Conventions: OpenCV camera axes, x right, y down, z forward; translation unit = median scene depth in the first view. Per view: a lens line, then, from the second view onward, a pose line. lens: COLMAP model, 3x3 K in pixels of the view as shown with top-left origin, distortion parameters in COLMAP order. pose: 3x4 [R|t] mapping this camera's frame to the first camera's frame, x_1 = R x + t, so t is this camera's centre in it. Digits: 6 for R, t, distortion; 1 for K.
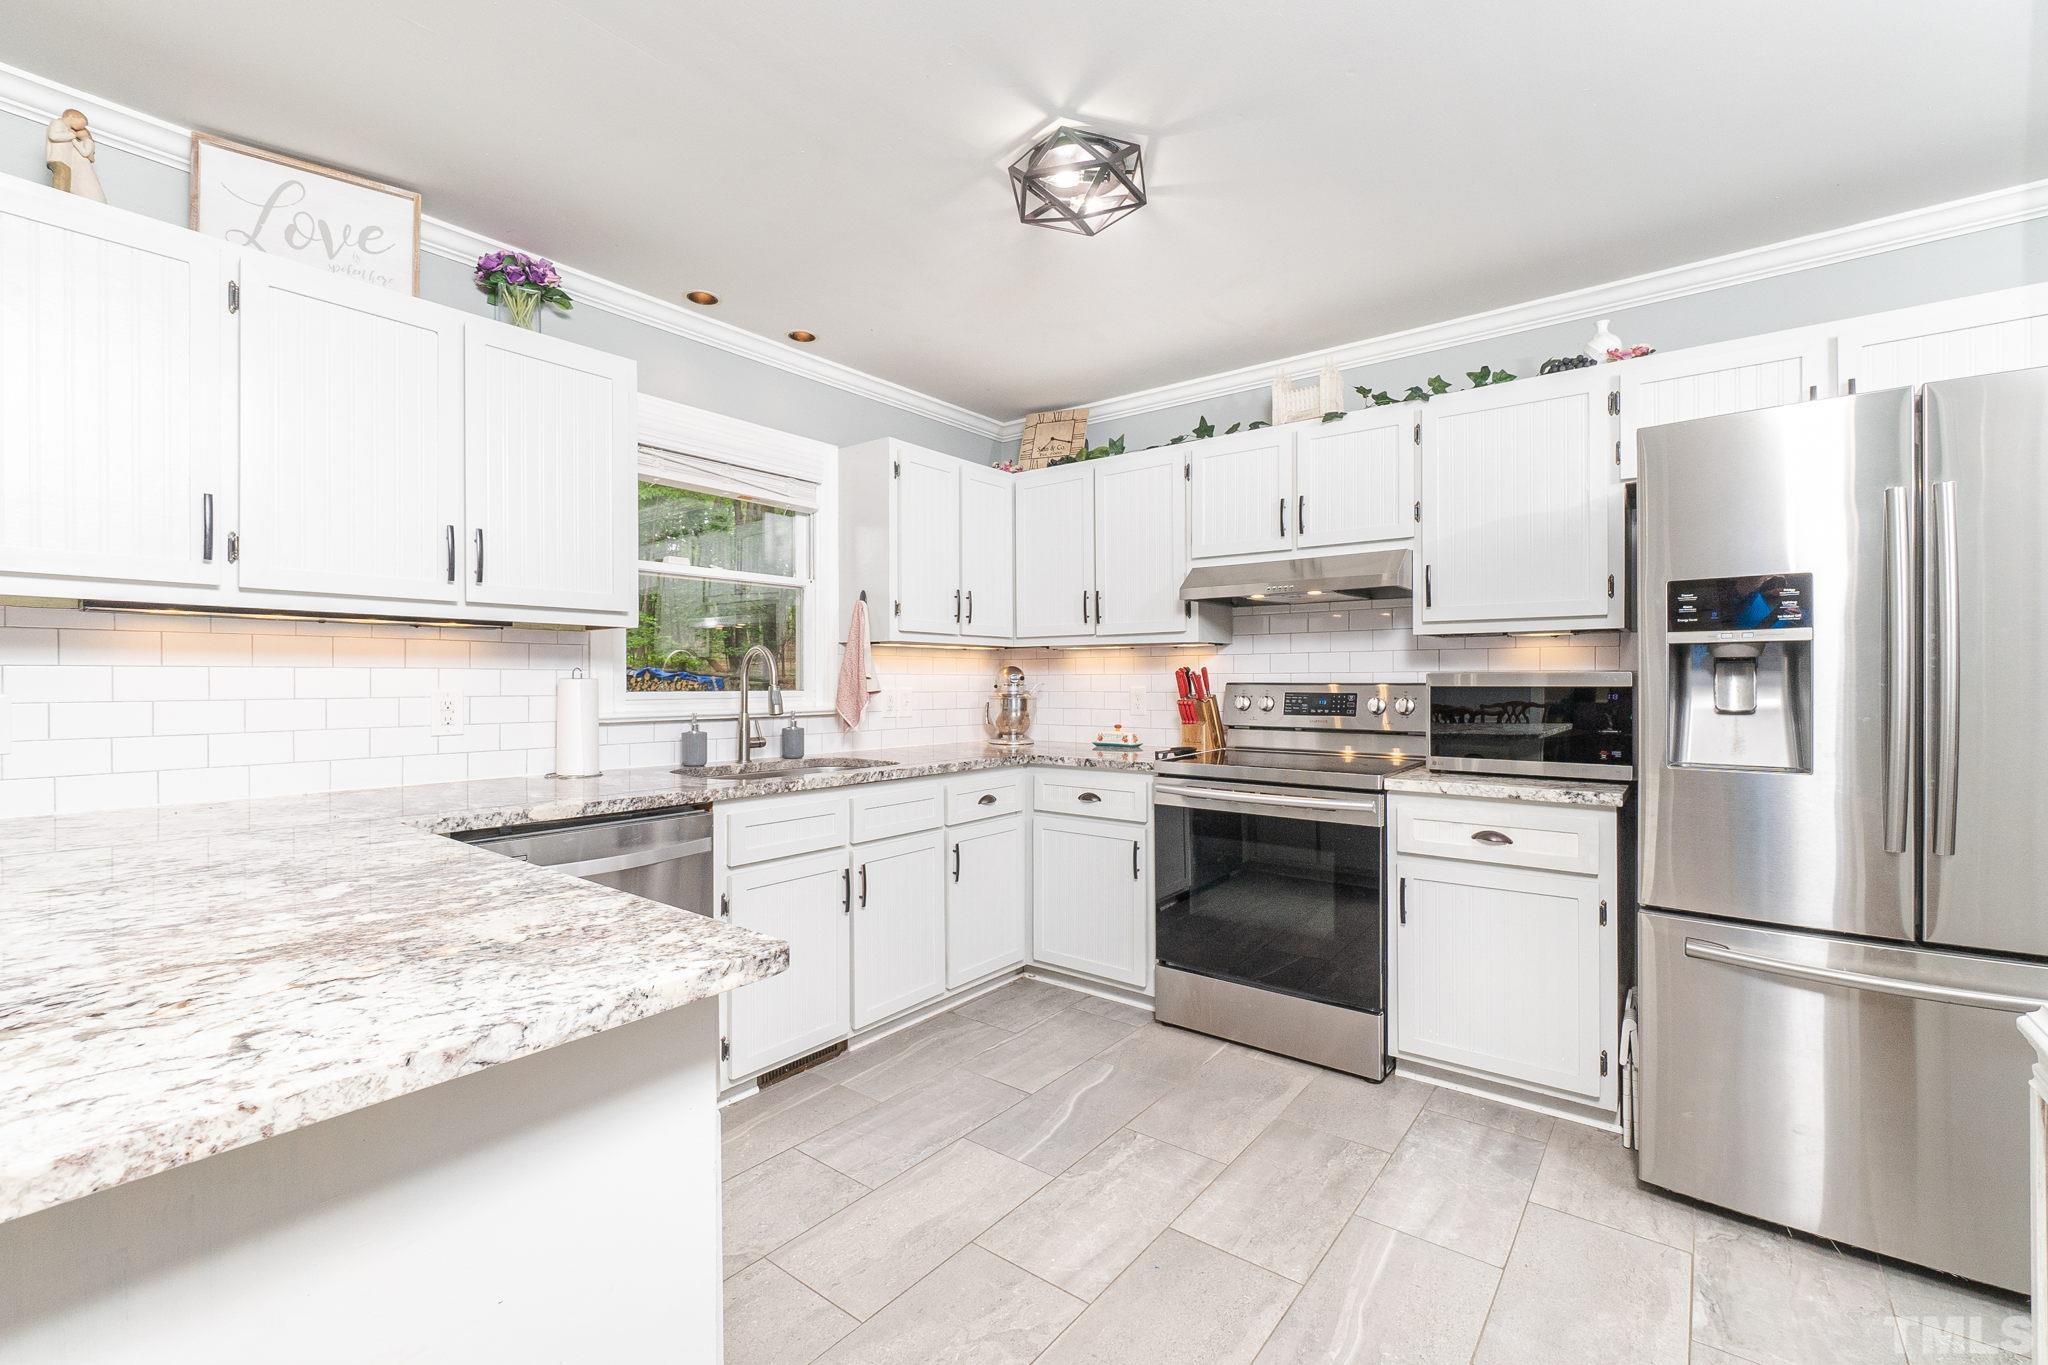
lens RADIAL K [[881.0, 0, 1024.0], [0, 881.0, 682.5], [0, 0, 1]] dist [-0.002373, 0.000119]
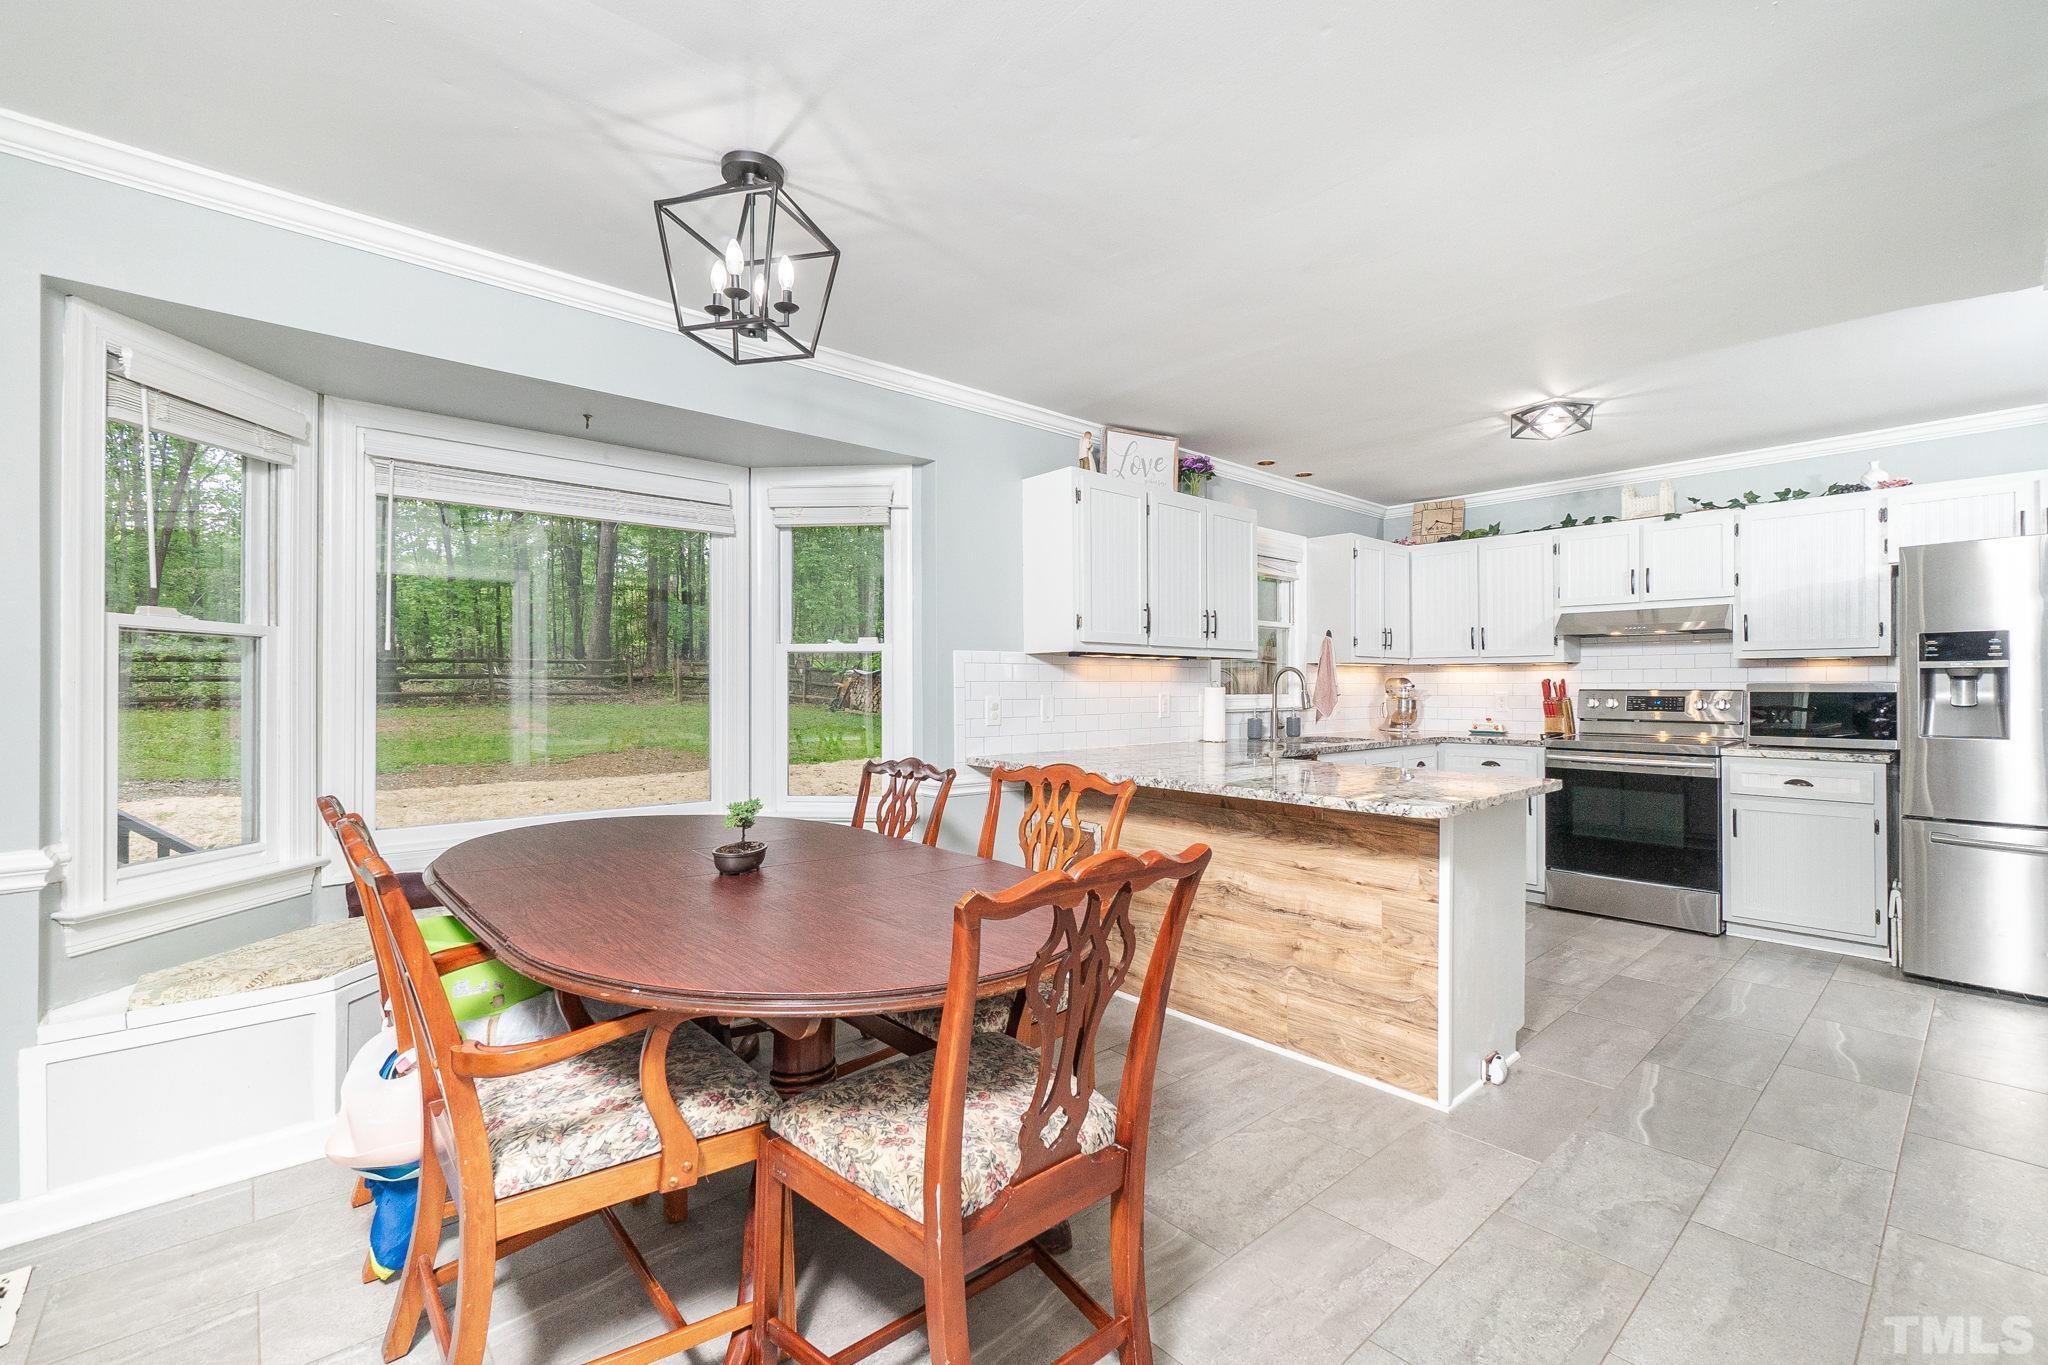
lens RADIAL K [[866.5, 0, 1051.0], [0, 866.5, 685.7], [0, 0, 1]] dist [0.002028, 0.000471]
pose [[0.986039, 0.000239, -0.166515, -0.536053], [-0.000753, 0.999995, -0.003025, -0.001379], [0.166513, 0.003109, 0.986034, -0.775954]]
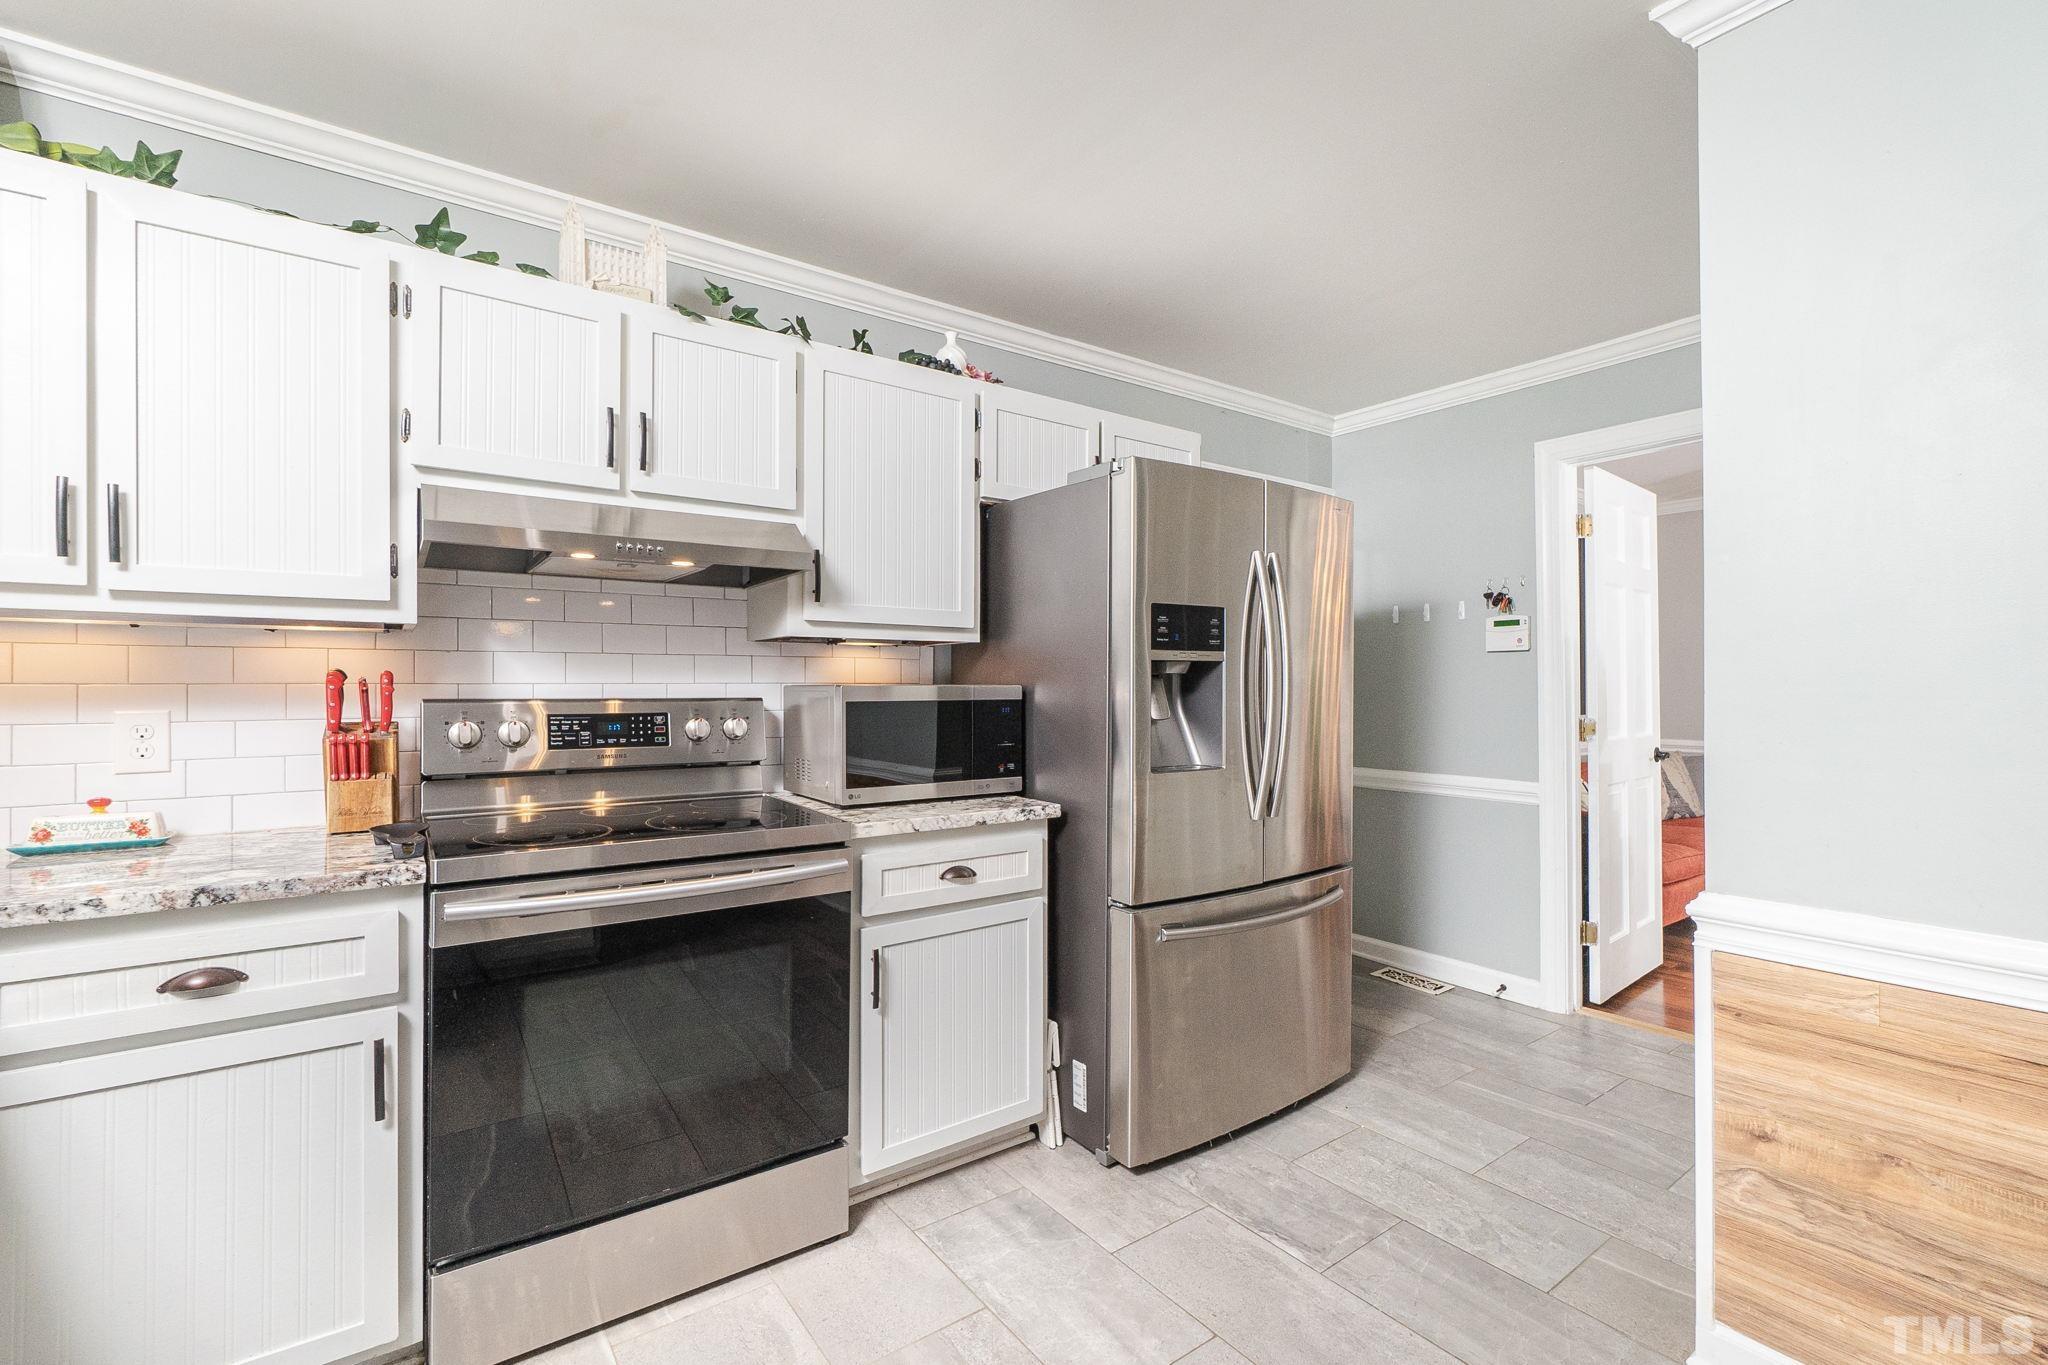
lens RADIAL K [[901.5, 0, 1023.9], [0, 901.5, 685.3], [0, 0, 1]] dist [0.002635, 0.000489]
pose [[0.274890, 0.004916, 0.961463, -0.290119], [0.004733, 0.999968, -0.006466, -0.004663], [-0.961464, 0.006328, 0.274858, 0.634158]]
